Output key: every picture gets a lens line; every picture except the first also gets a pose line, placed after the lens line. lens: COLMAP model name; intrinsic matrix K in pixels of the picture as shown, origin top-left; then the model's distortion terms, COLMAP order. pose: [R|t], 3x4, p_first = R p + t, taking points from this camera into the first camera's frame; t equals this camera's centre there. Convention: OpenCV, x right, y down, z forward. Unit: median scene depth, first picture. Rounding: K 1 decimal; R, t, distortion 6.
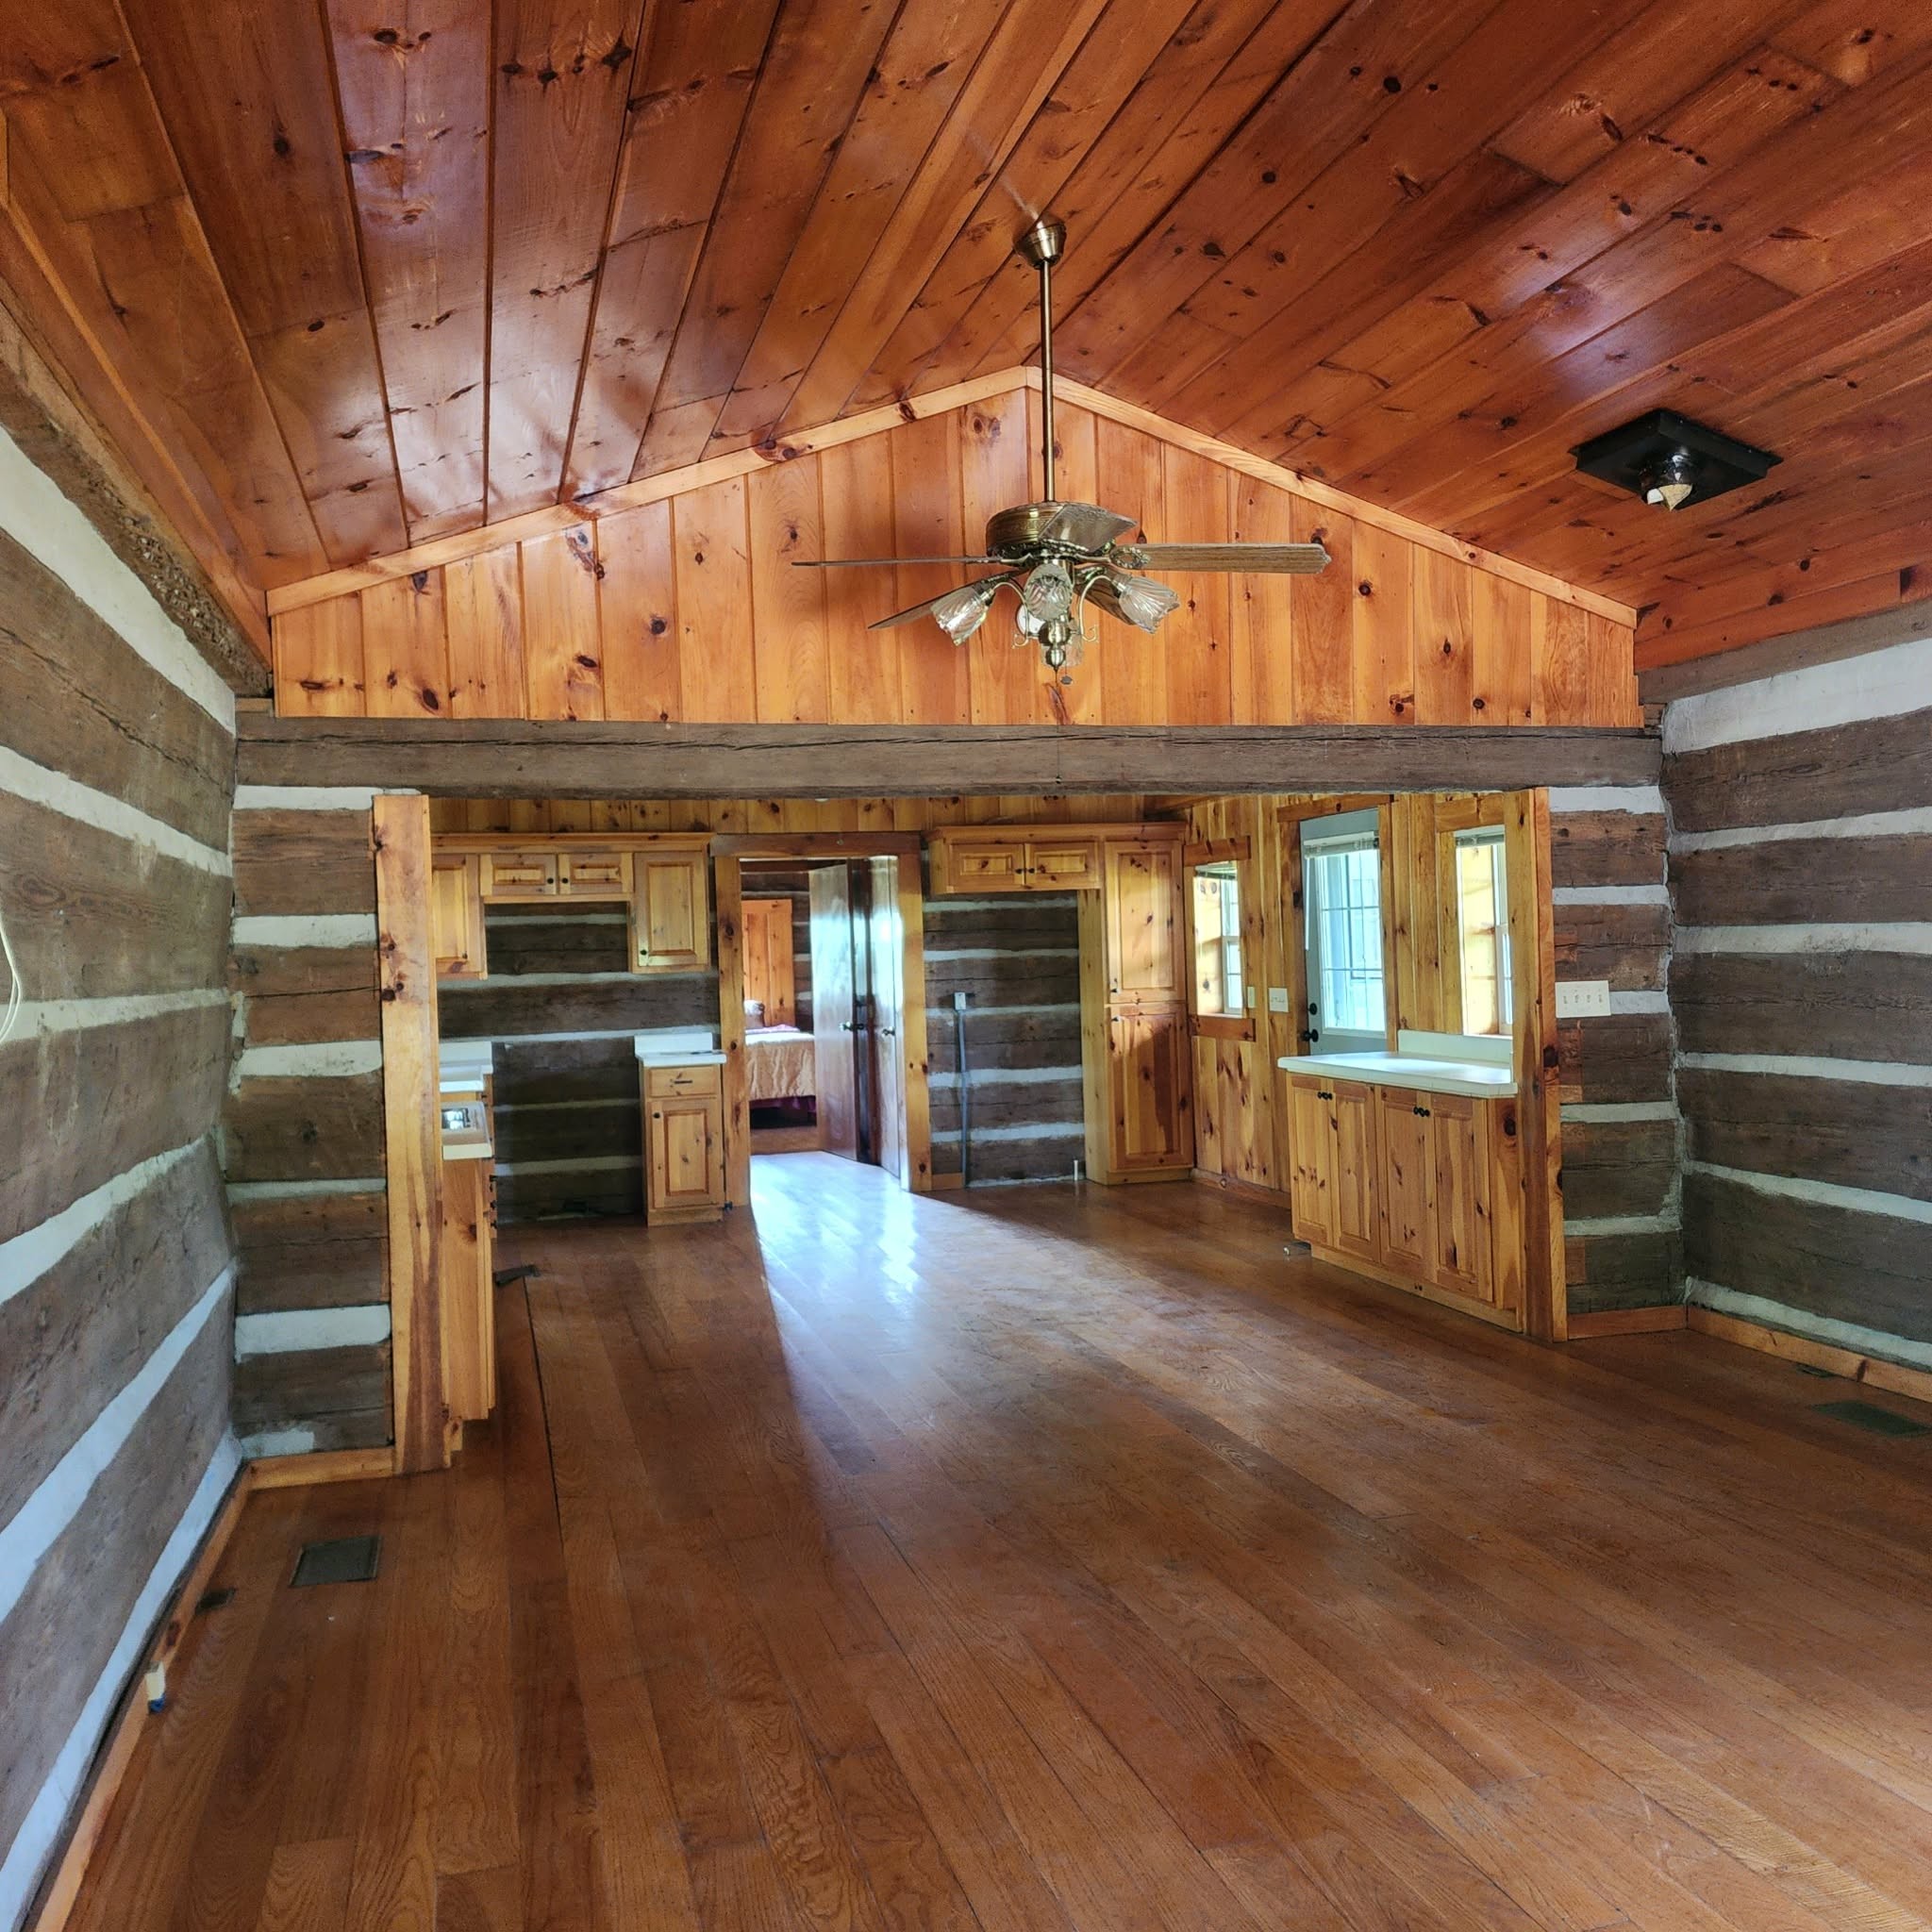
lens RADIAL K [[1727.3, 0, 978.4], [0, 1727.3, 960.3], [0, 0, 1]] dist [0.105965, -0.122335]
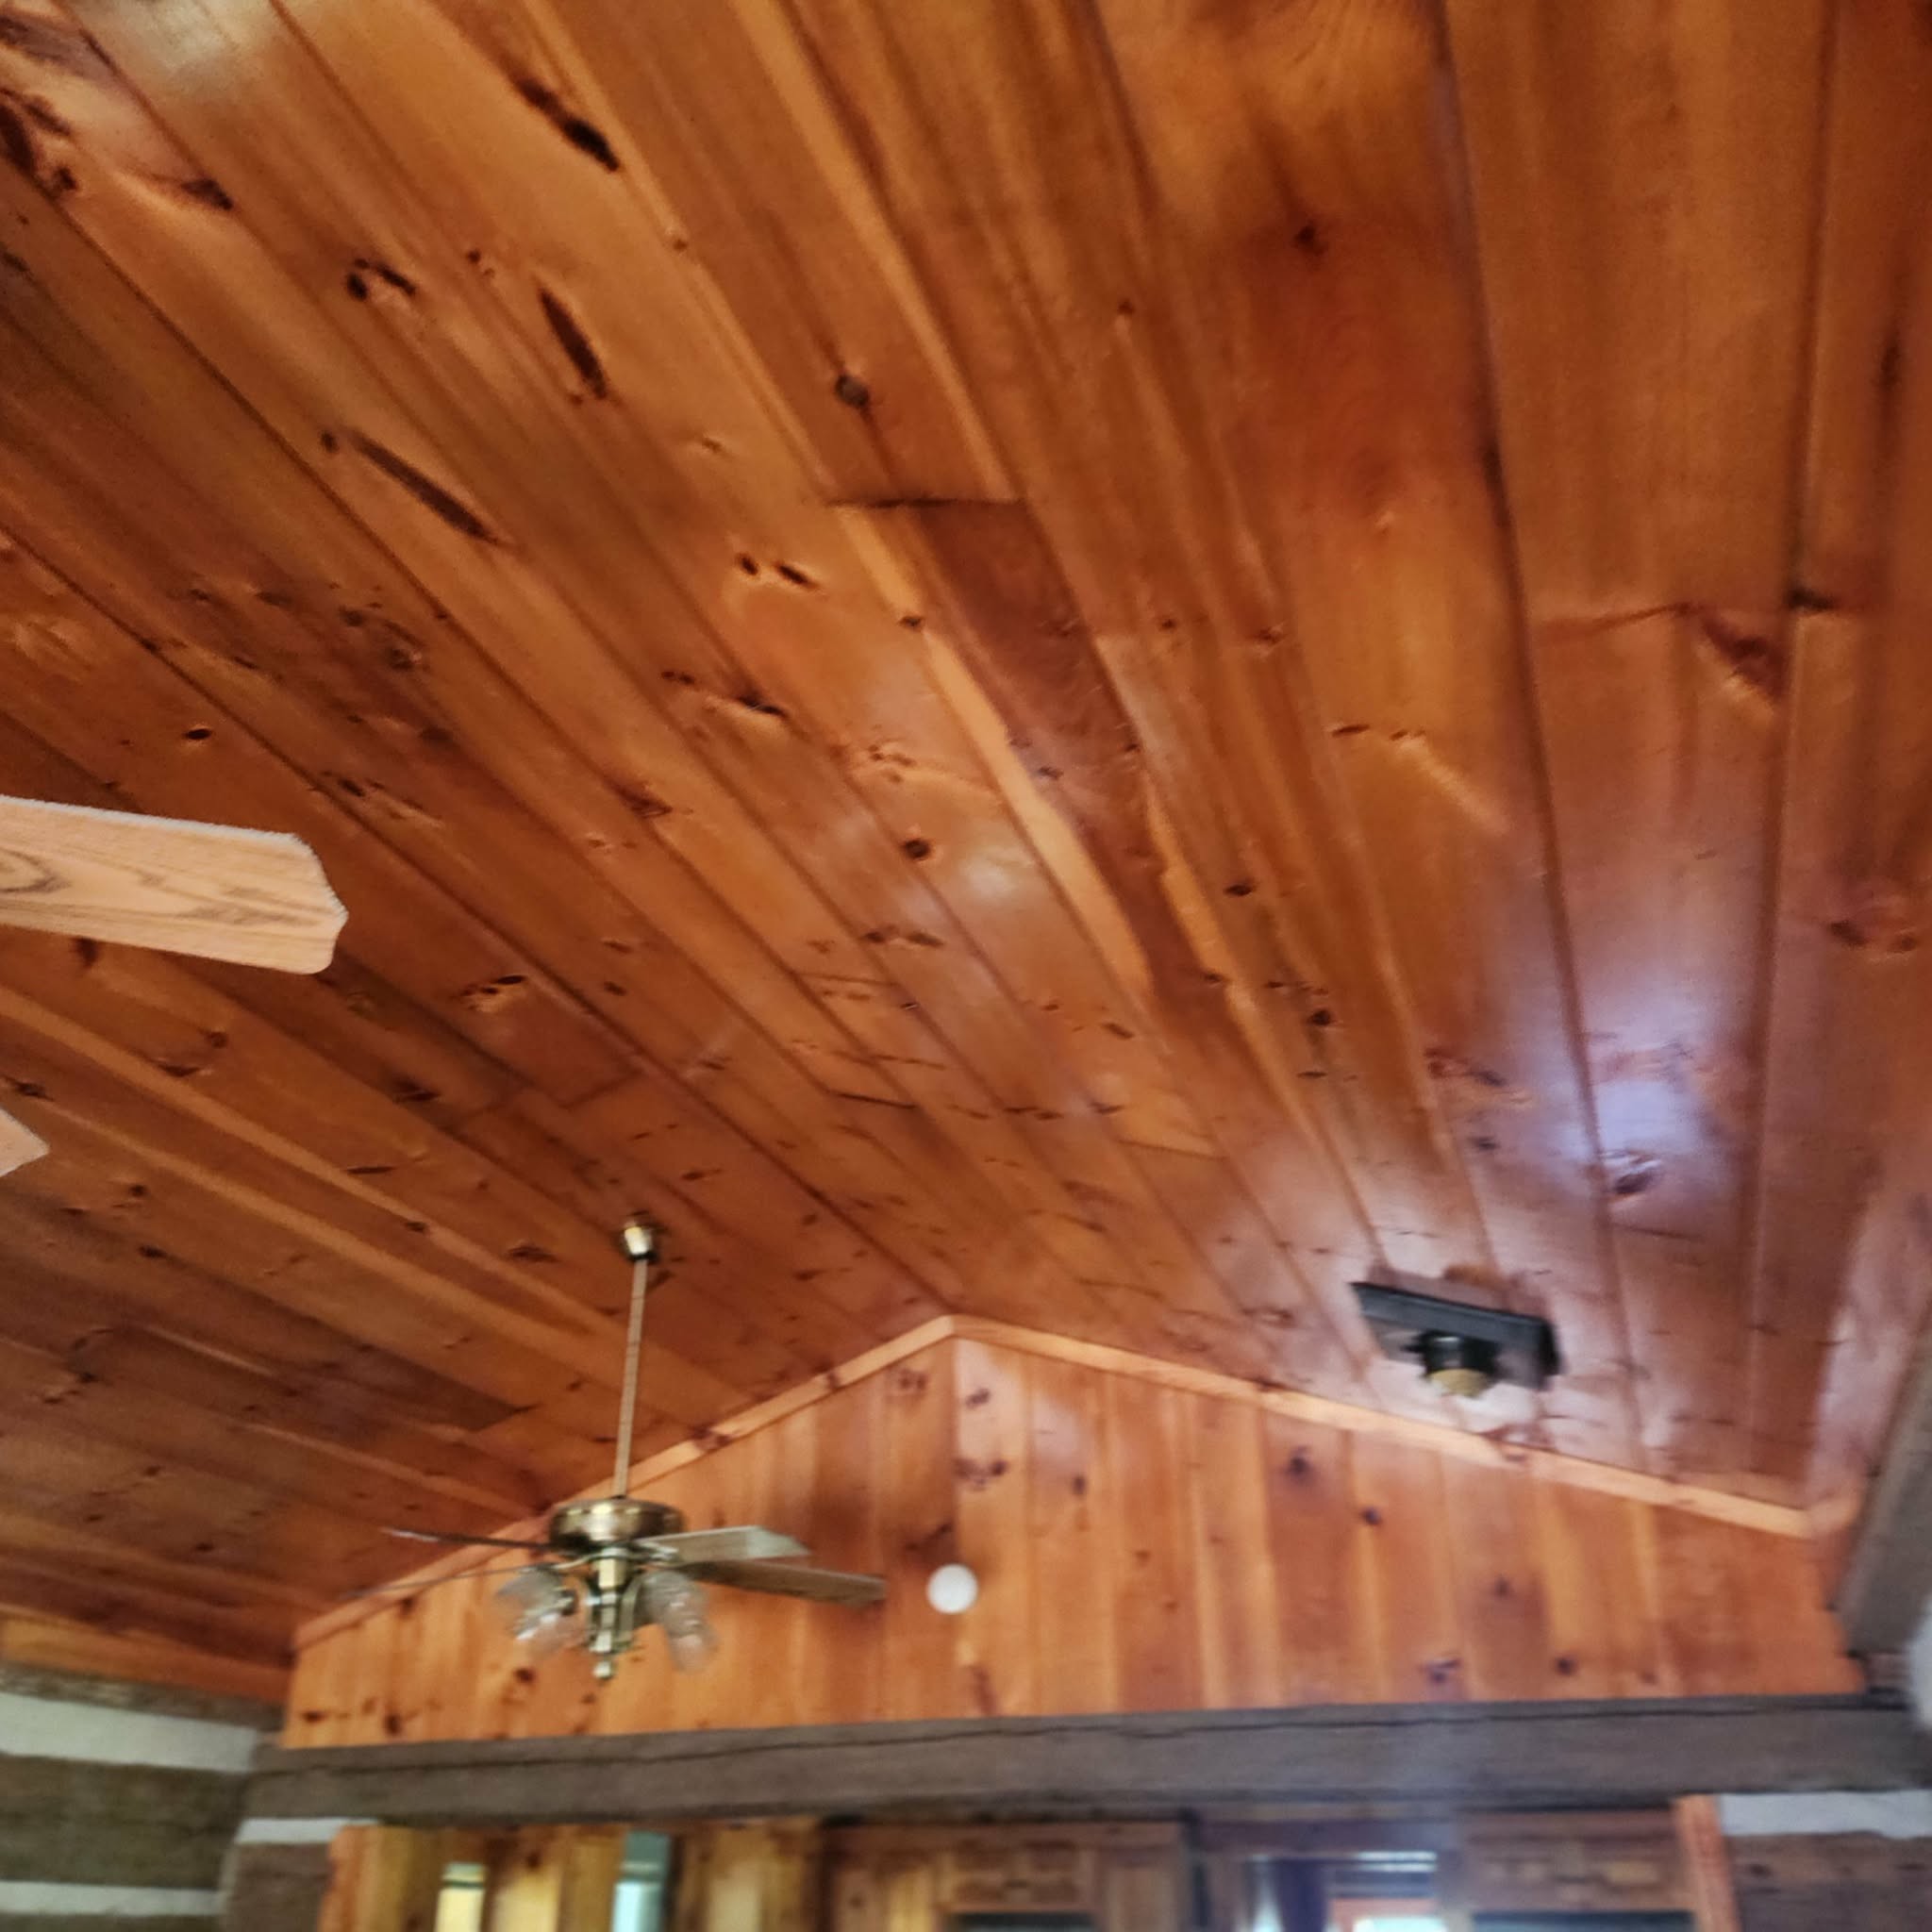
lens RADIAL K [[1726.9, 0, 953.1], [0, 1726.9, 942.6], [0, 0, 1]] dist [0.093394, -0.112872]
pose [[0.801658, -0.266837, -0.534923, 0.590592], [-0.030387, 0.875498, -0.482266, -0.054235], [0.597010, 0.402867, 0.693741, 0.239553]]
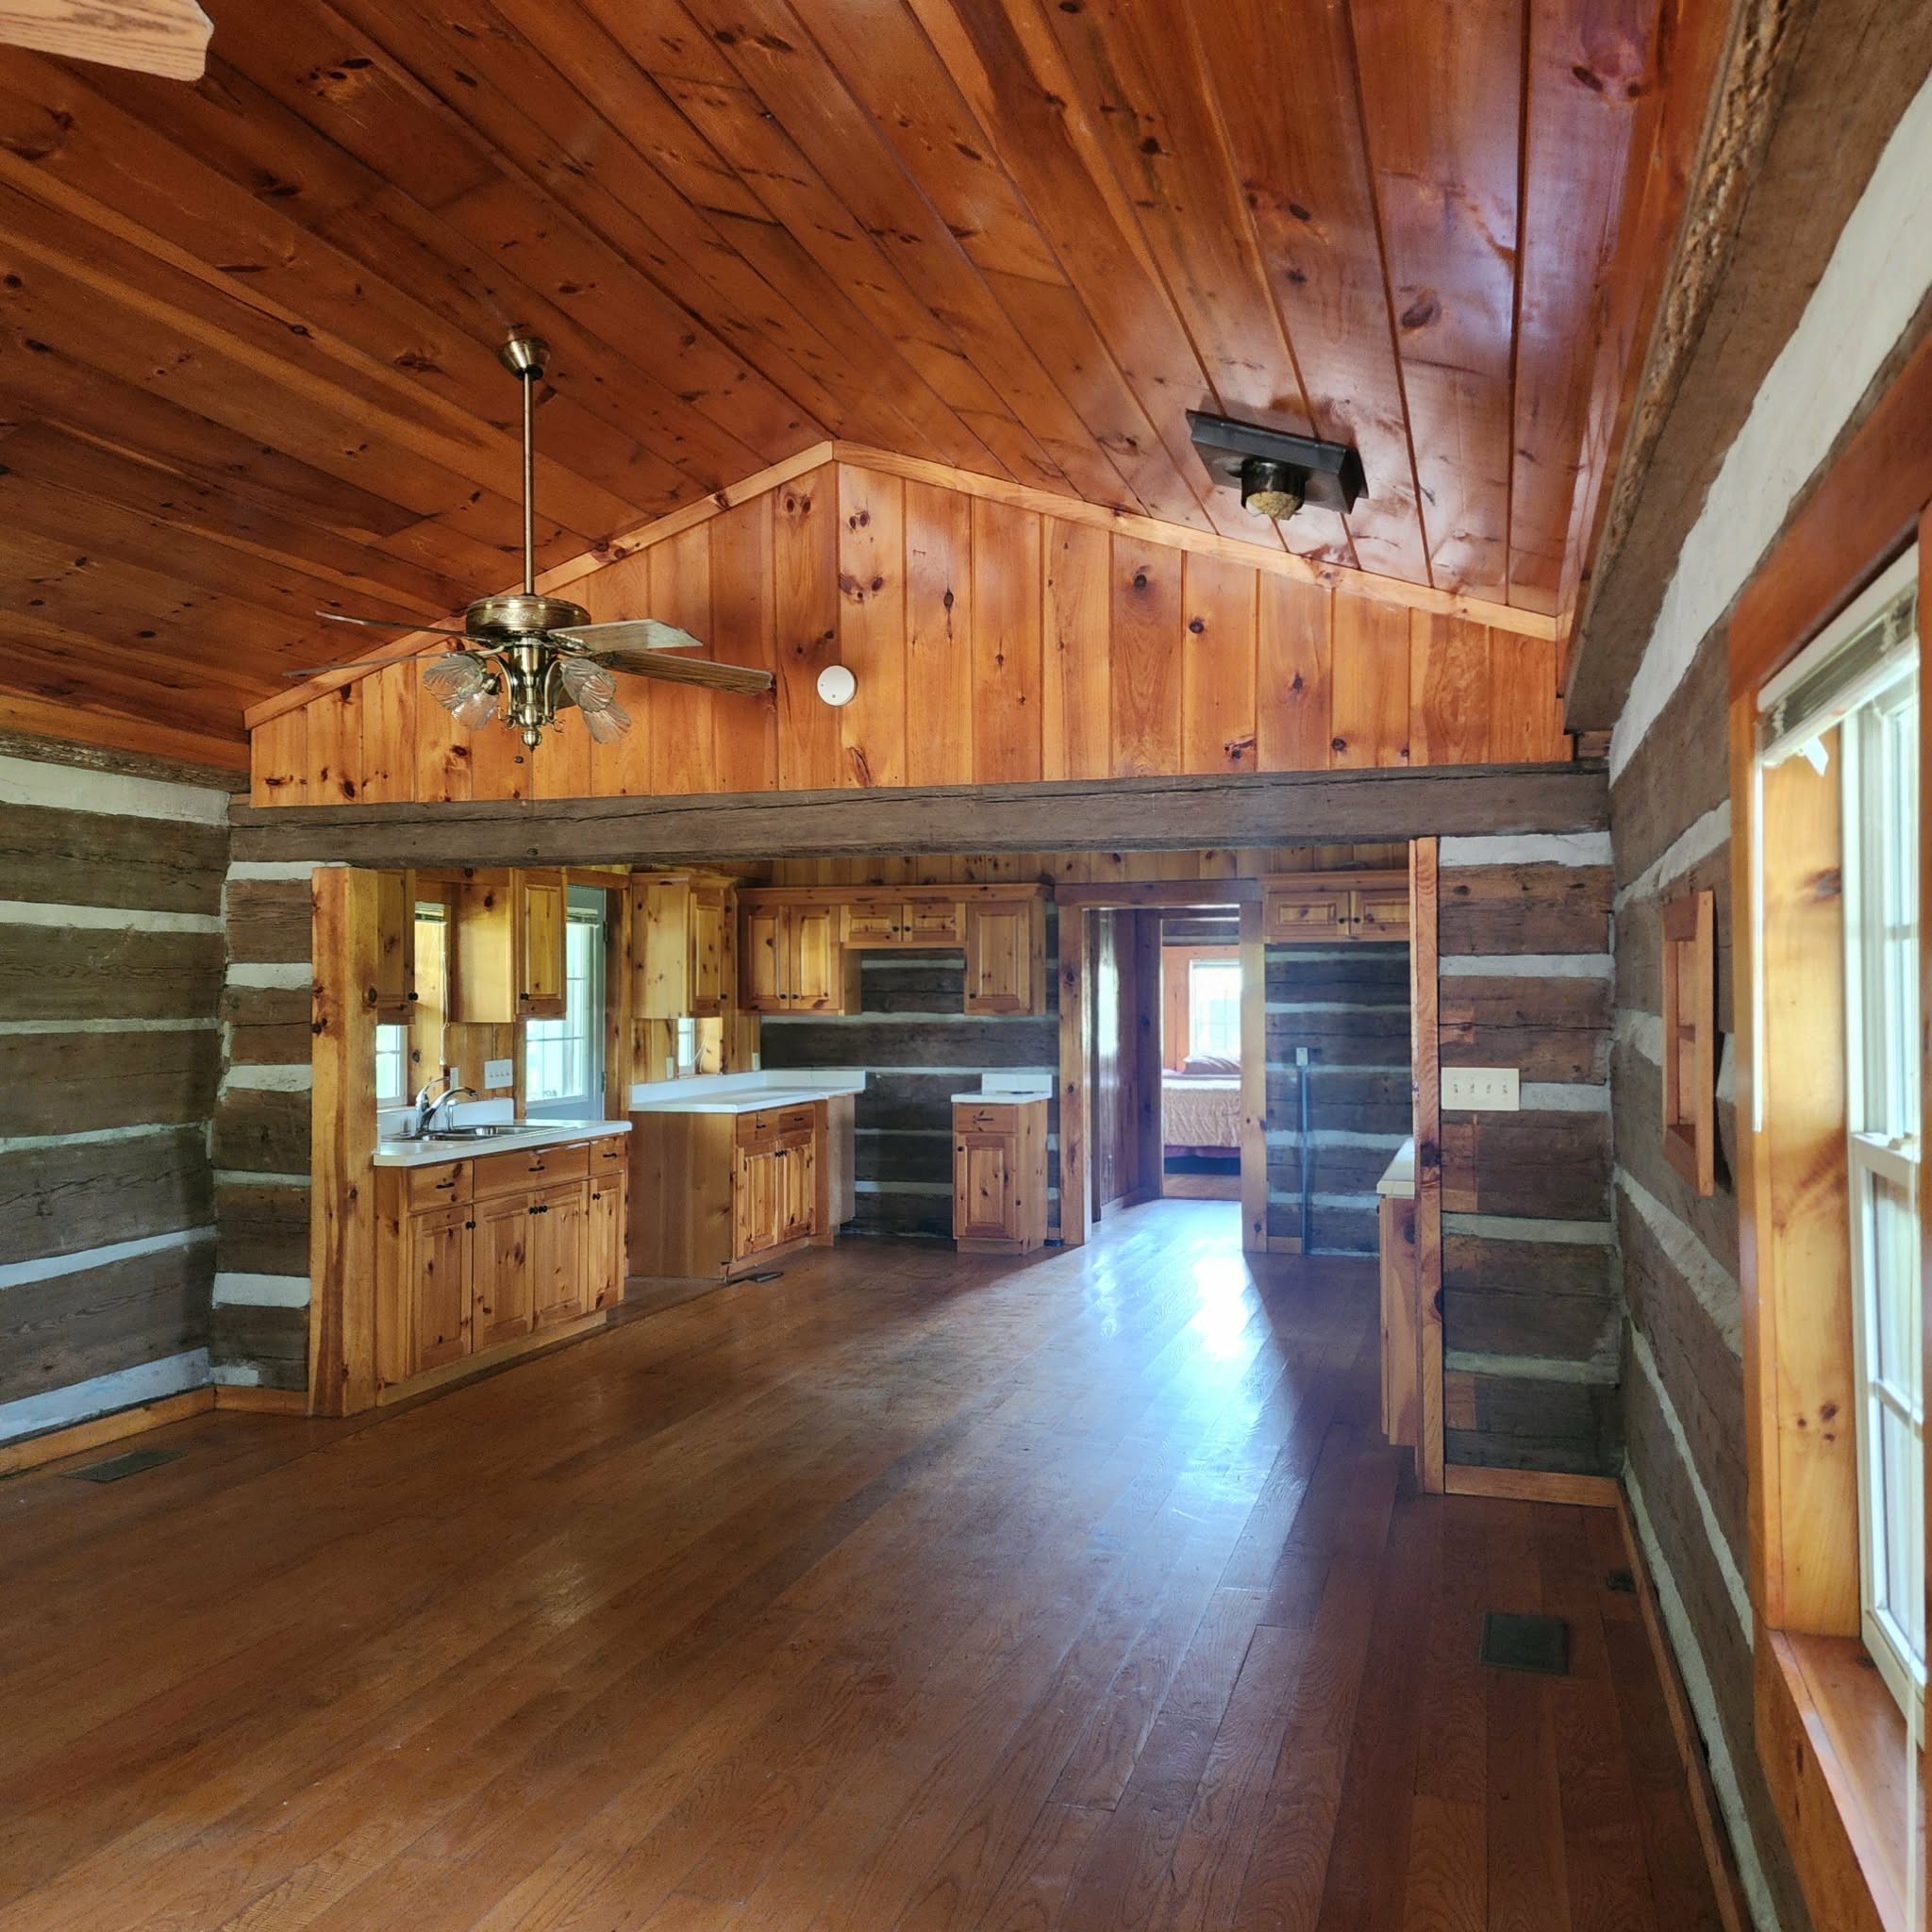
lens RADIAL K [[1721.4, 0, 991.0], [0, 1721.4, 981.3], [0, 0, 1]] dist [0.106887, -0.123561]
pose [[0.842800, 0.025074, -0.537642, 0.650626], [-0.028895, 0.999582, 0.001322, -0.025943], [0.537451, 0.014421, 0.843172, 0.188449]]
